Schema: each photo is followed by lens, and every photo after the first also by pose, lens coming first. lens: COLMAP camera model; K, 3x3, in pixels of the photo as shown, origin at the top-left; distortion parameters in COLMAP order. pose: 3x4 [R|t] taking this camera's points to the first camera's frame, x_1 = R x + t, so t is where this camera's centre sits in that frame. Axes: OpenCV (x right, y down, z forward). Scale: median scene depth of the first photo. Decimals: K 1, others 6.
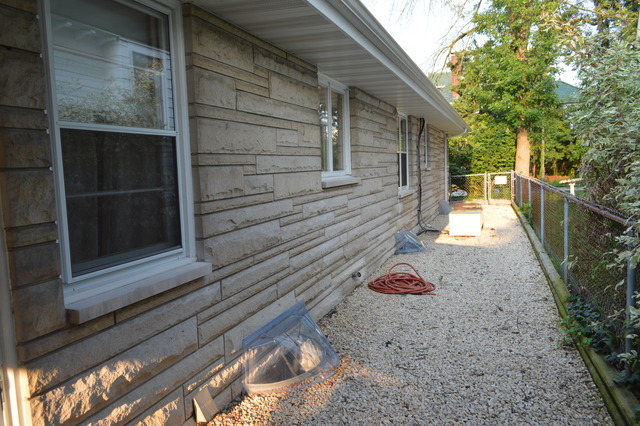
lens RADIAL K [[505.1, 0, 320.0], [0, 505.1, 213.0], [0, 0, 1]] dist [0.000578, 0.000973]
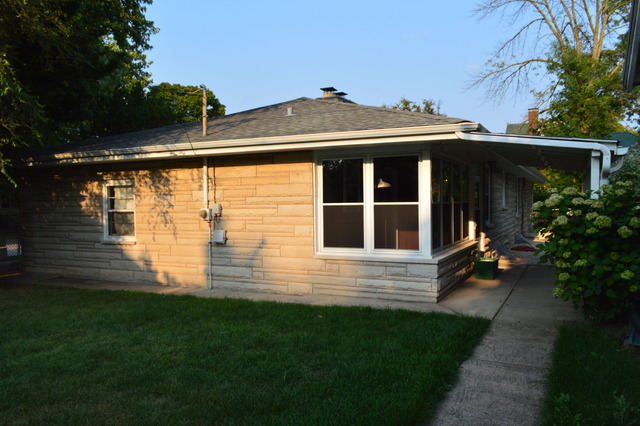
lens RADIAL K [[505.1, 0, 320.0], [0, 505.1, 213.0], [0, 0, 1]] dist [0.000578, 0.000973]
pose [[0.992033, 0.030354, -0.122263, -0.197903], [-0.038168, 0.997341, -0.062083, 0.055181], [0.120054, 0.066255, 0.990554, -0.590668]]
